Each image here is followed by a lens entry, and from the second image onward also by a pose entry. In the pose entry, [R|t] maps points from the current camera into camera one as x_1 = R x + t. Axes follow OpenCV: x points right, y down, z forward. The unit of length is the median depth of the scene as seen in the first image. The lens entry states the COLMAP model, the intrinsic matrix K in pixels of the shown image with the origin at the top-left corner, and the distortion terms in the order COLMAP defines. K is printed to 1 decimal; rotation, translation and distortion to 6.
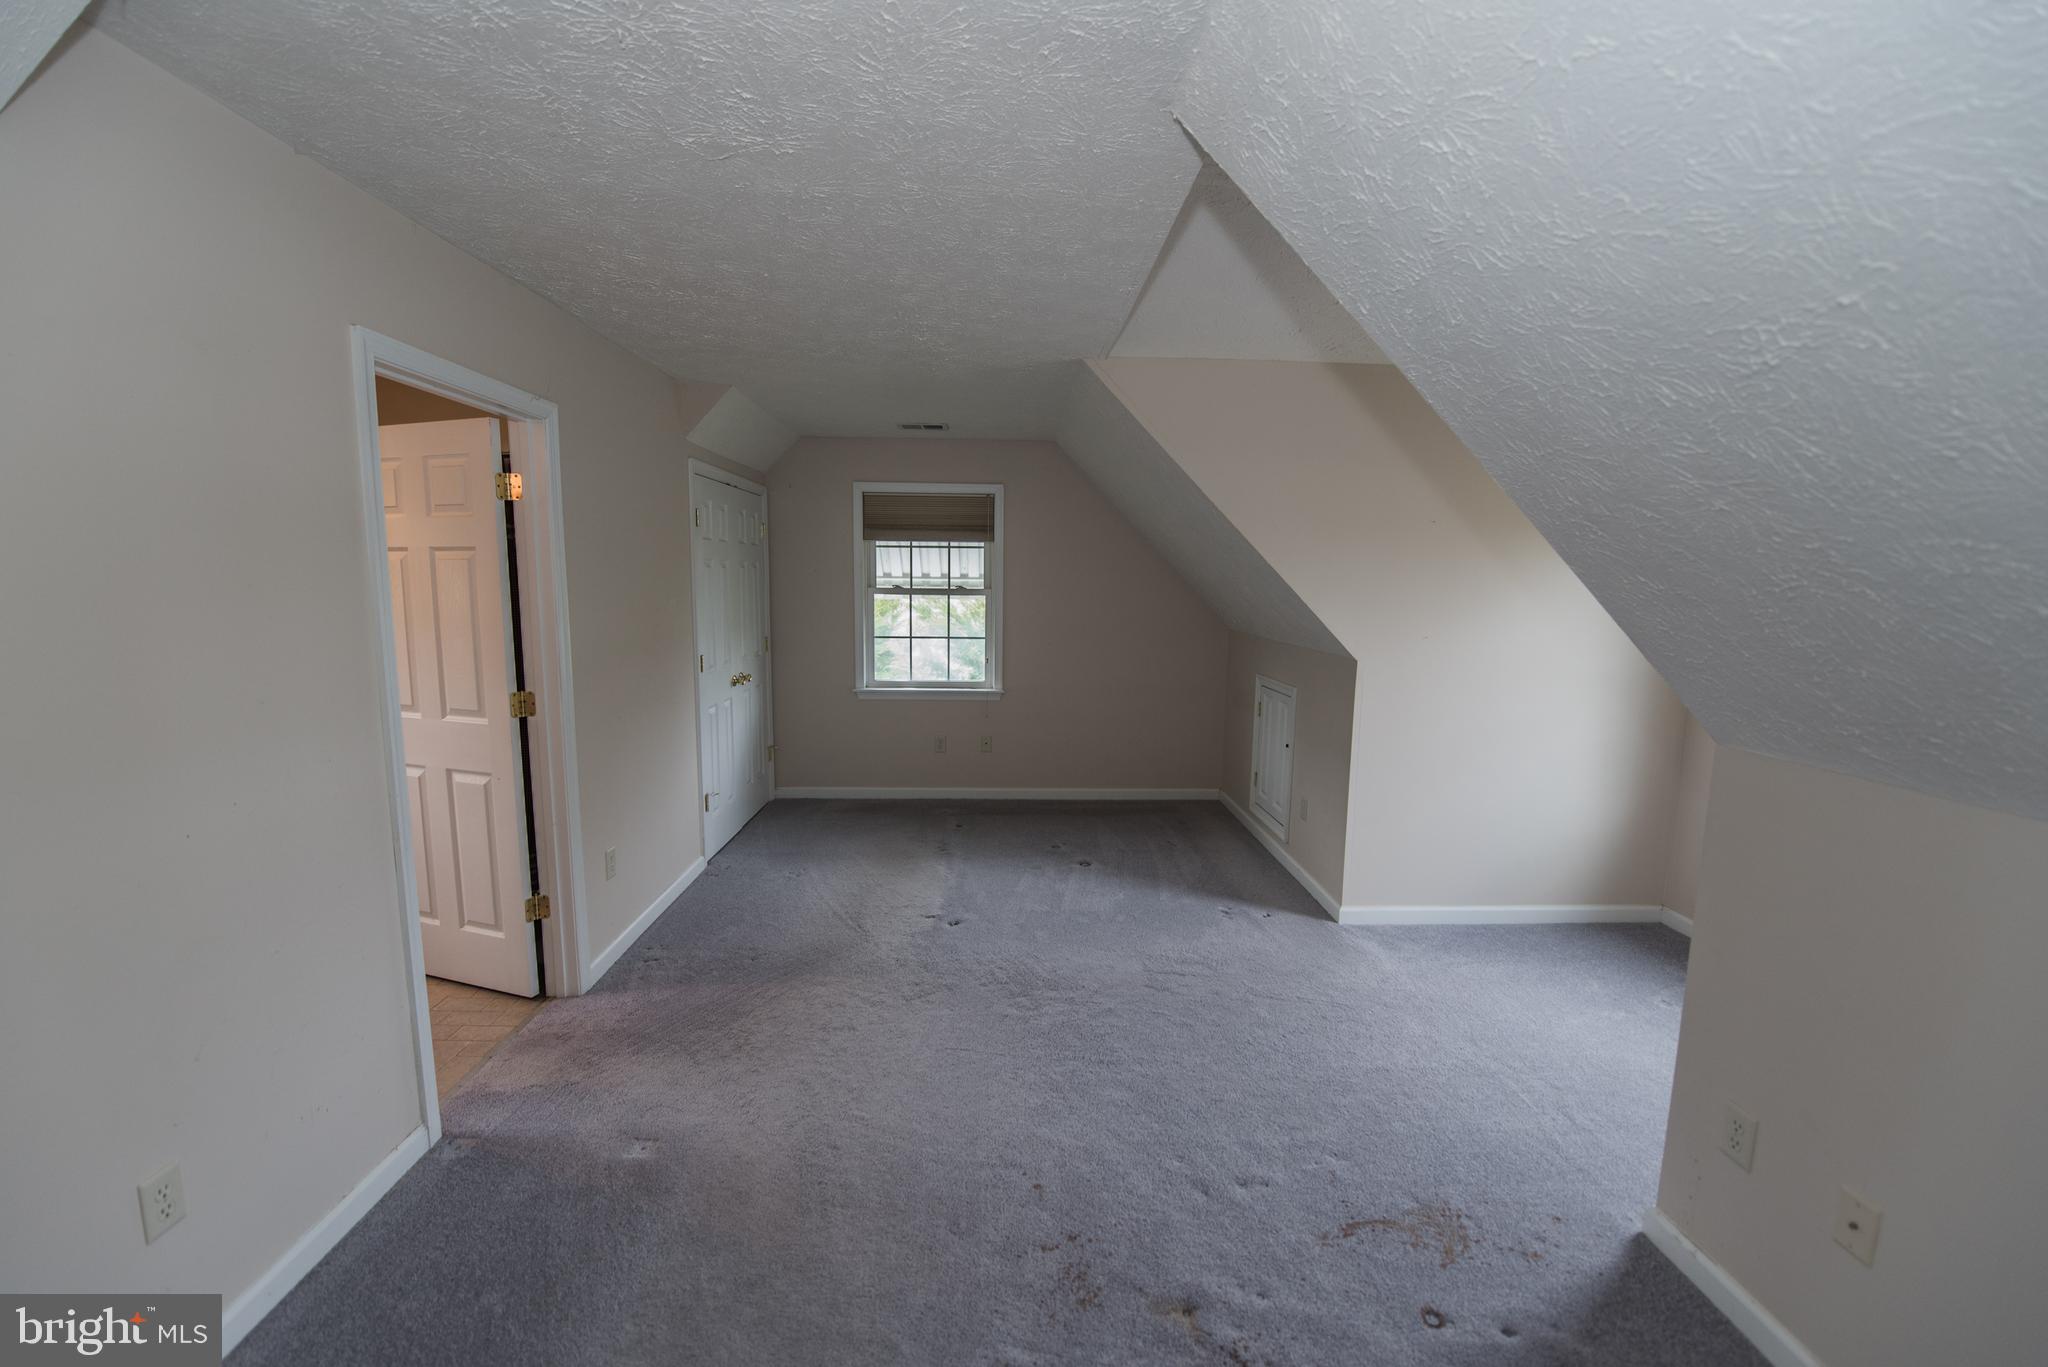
lens RADIAL K [[823.4, 0, 1016.1], [0, 823.4, 681.2], [0, 0, 1]] dist [-0.014477, -0.002514]
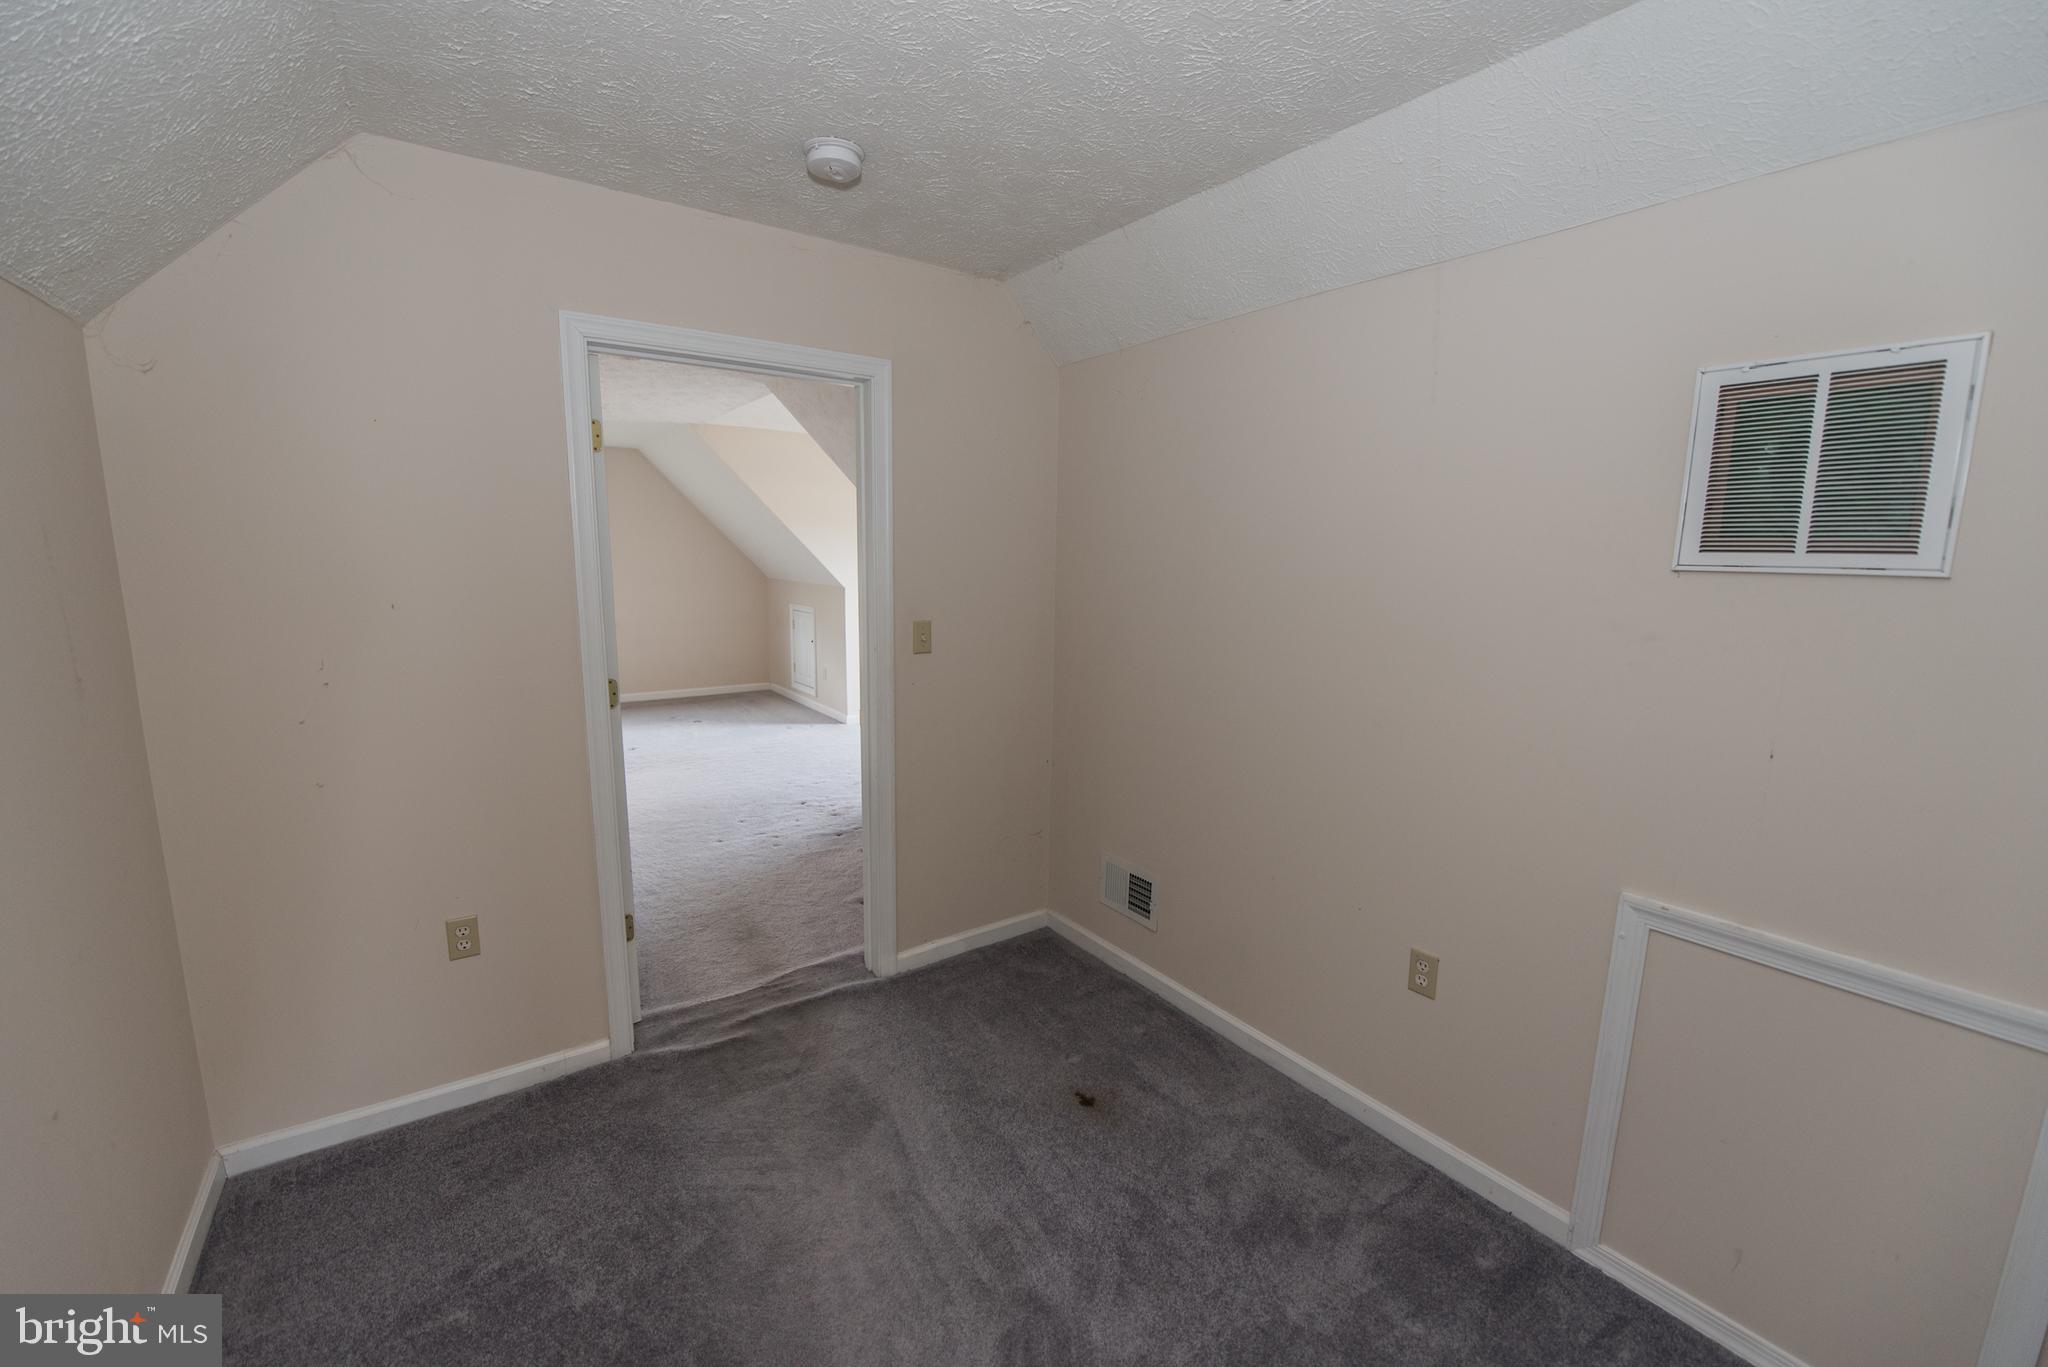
lens RADIAL K [[823.4, 0, 1019.1], [0, 823.4, 680.2], [0, 0, 1]] dist [-0.014477, -0.002514]
pose [[0.831920, -0.083351, 0.548599, -0.306519], [0.057344, 0.996275, 0.064409, 0.086429], [-0.551924, -0.022124, 0.833601, -0.792142]]
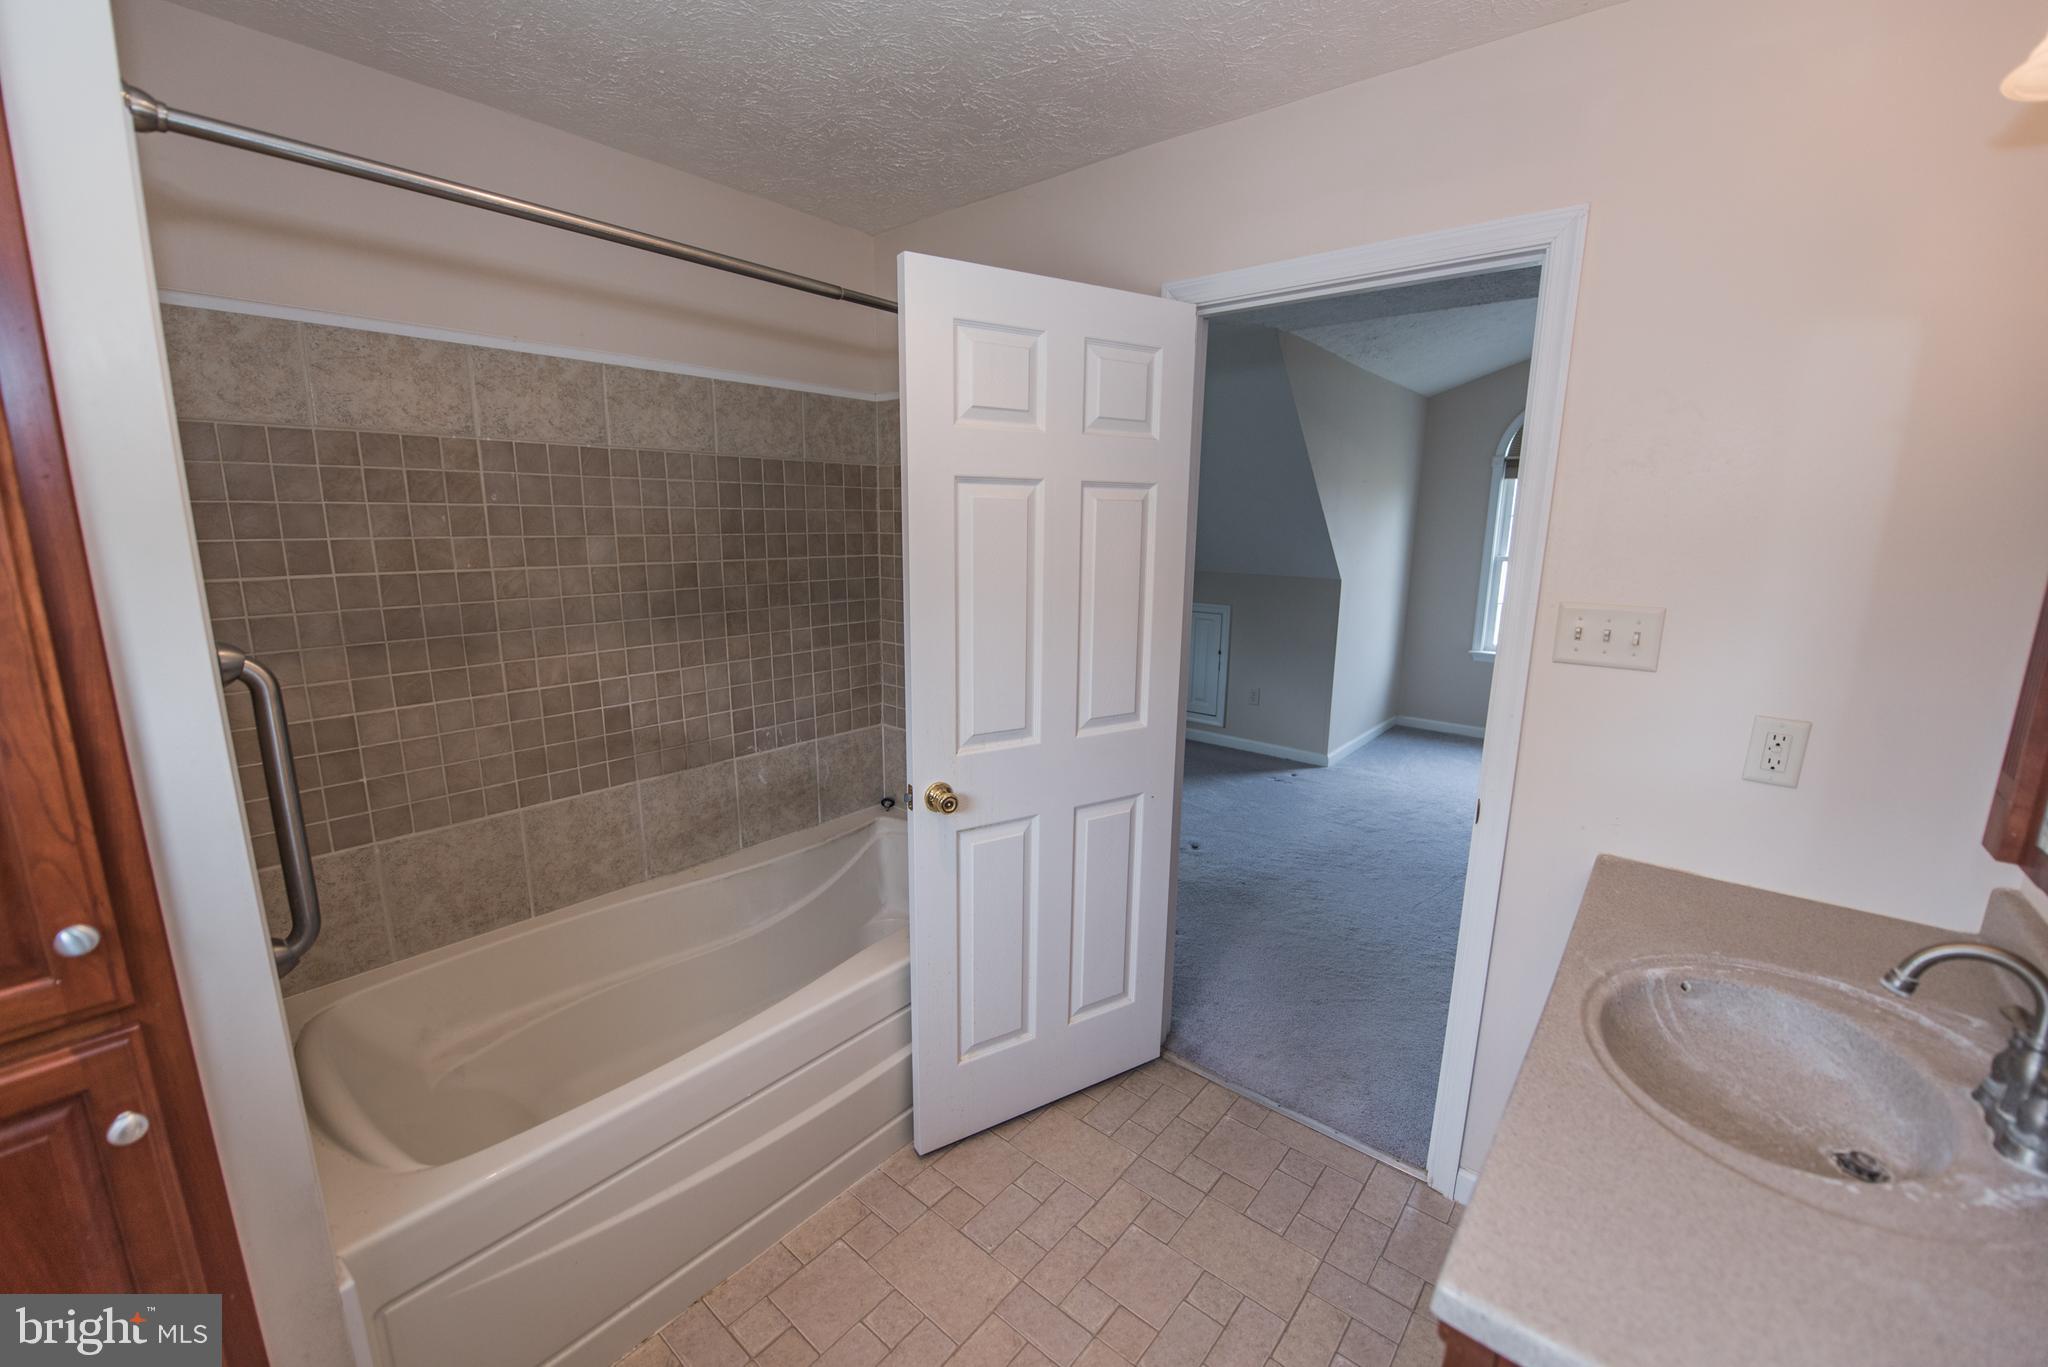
lens RADIAL K [[823.4, 0, 1026.9], [0, 823.4, 682.2], [0, 0, 1]] dist [-0.014477, -0.002514]
pose [[0.654754, -0.151853, 0.740431, -0.929272], [0.093591, 0.988360, 0.119939, -0.064368], [-0.750025, -0.009233, 0.661345, 0.435439]]
